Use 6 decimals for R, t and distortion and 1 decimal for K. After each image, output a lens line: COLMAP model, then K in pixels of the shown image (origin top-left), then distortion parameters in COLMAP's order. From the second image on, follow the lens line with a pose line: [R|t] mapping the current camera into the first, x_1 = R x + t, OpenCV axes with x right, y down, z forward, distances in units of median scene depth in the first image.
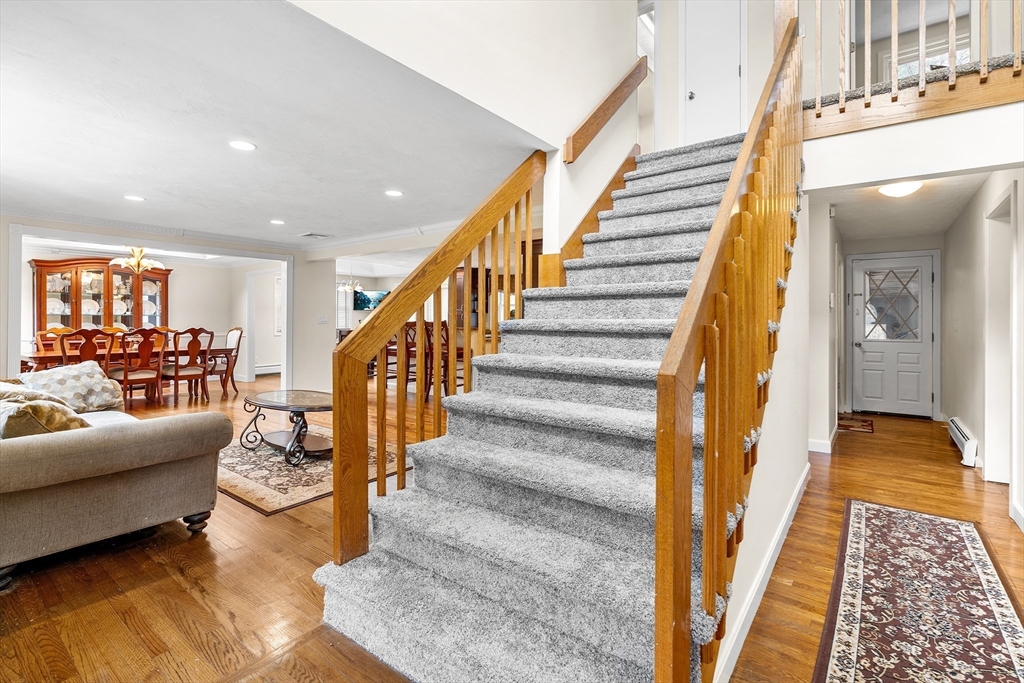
lens RADIAL K [[470.7, 0, 514.0], [0, 470.7, 325.5], [0, 0, 1]] dist [-0.010710, 0.002120]
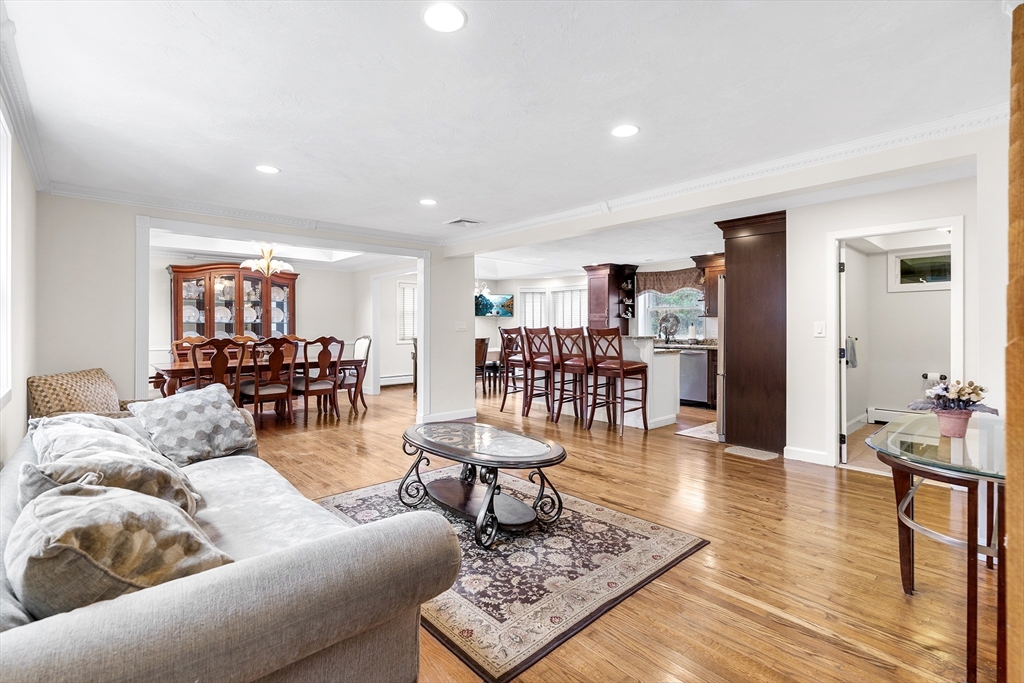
lens RADIAL K [[470.7, 0, 512.2], [0, 470.7, 333.9], [0, 0, 1]] dist [-0.010710, 0.002120]
pose [[0.982096, -0.001866, -0.188372, -0.165987], [0.002719, 0.999987, 0.004268, -0.003020], [0.188362, -0.004704, 0.982088, 0.193772]]
